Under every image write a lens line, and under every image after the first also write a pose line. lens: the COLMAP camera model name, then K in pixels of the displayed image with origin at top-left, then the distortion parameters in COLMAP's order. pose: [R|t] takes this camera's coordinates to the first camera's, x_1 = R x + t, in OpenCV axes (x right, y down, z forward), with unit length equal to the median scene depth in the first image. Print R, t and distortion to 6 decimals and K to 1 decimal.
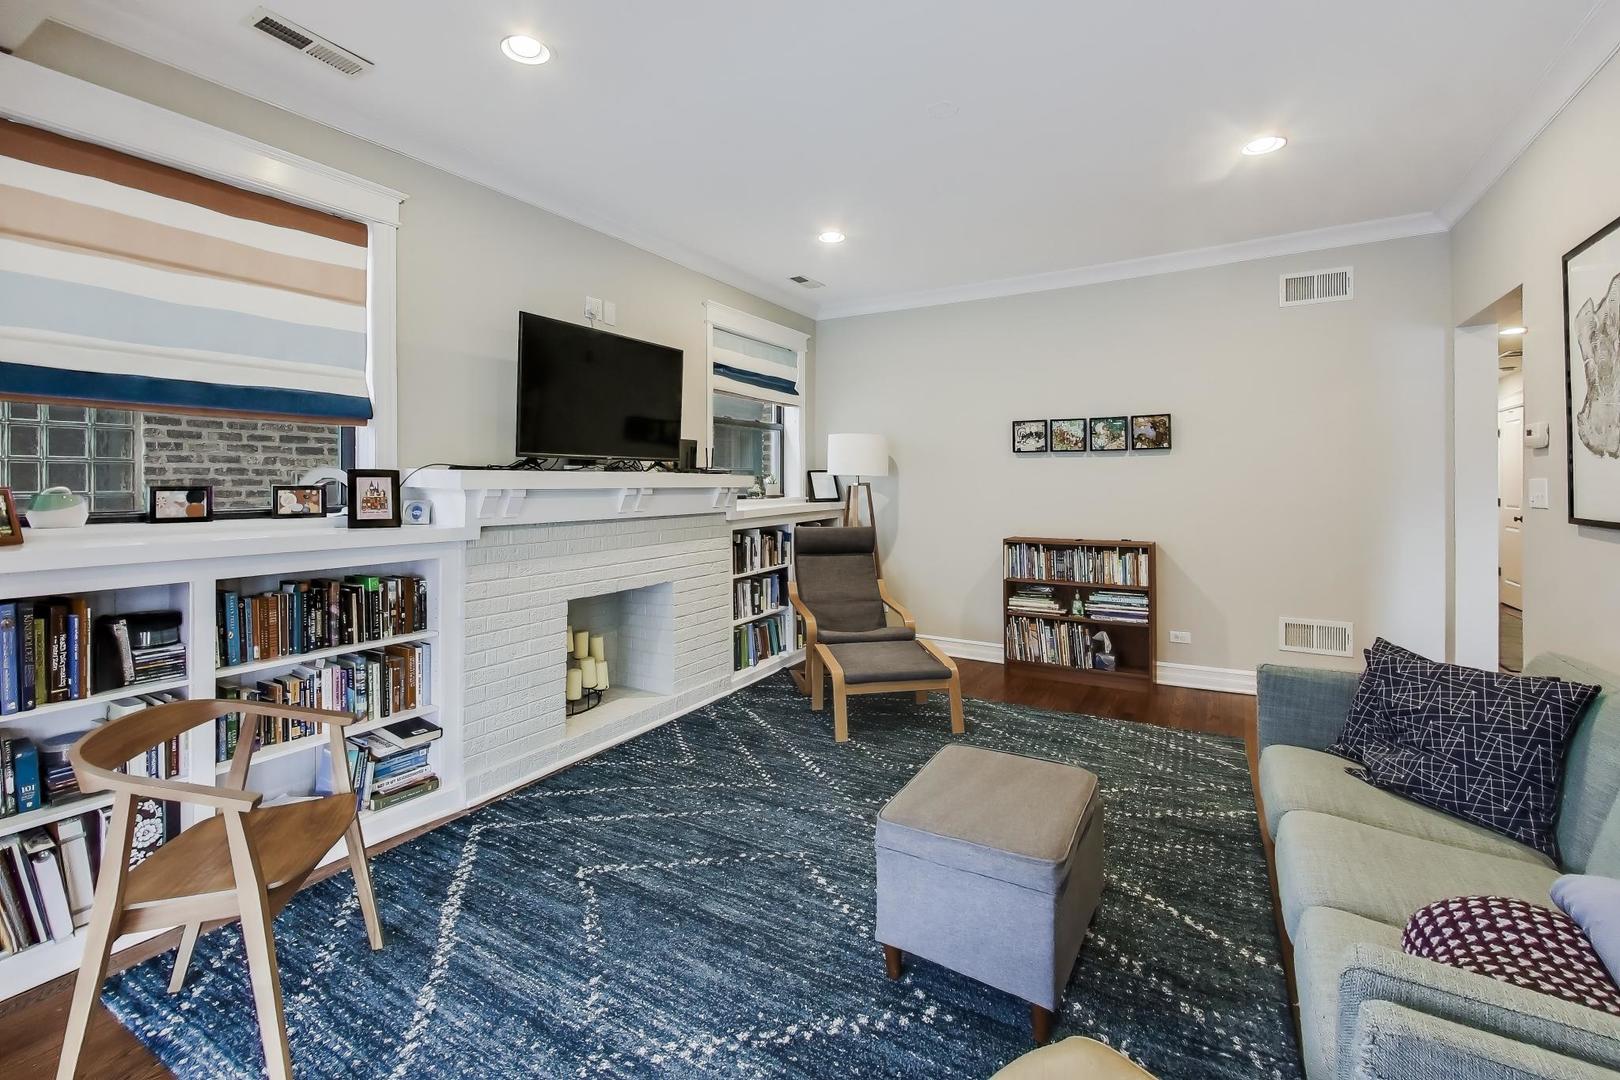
lens RADIAL K [[709.7, 0, 803.6], [0, 709.7, 480.3], [0, 0, 1]] dist [-0.002338, -0.001264]
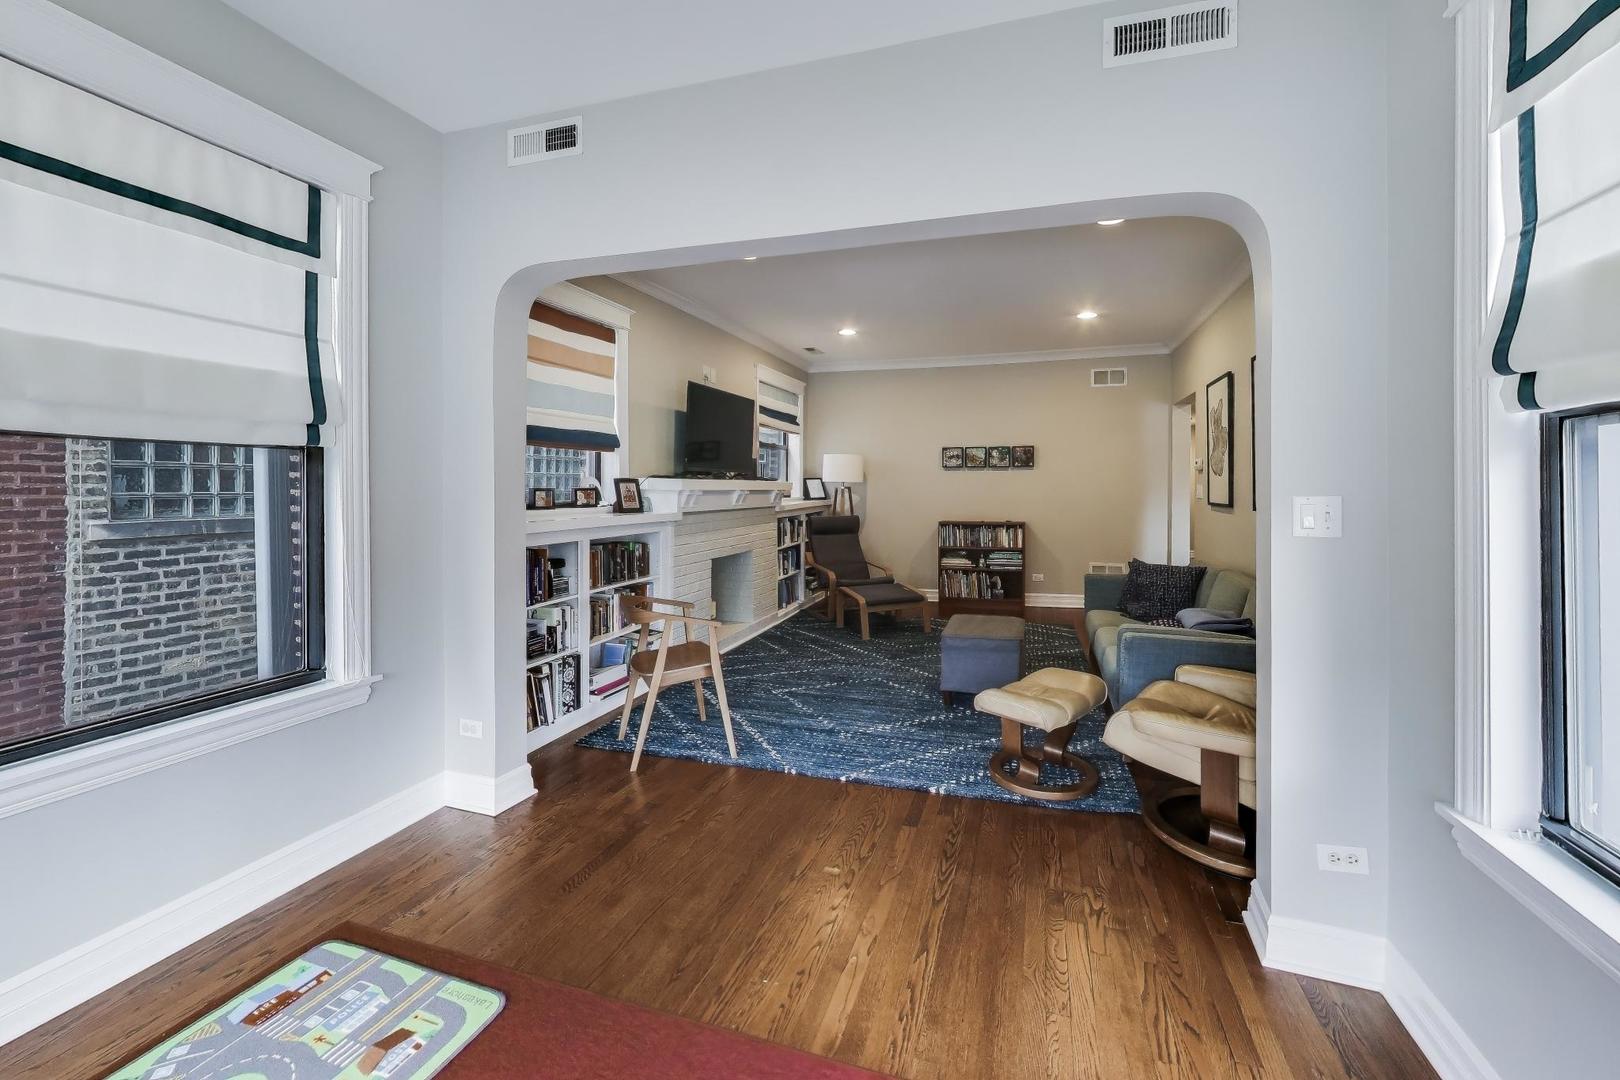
lens RADIAL K [[763.2, 0, 823.9], [0, 763.2, 496.2], [0, 0, 1]] dist [0.000987, -0.006461]
pose [[0.961799, -0.003344, 0.273737, -0.461990], [-0.000868, 0.999883, 0.015263, -0.000875], [-0.273756, -0.014917, 0.961683, -0.613621]]
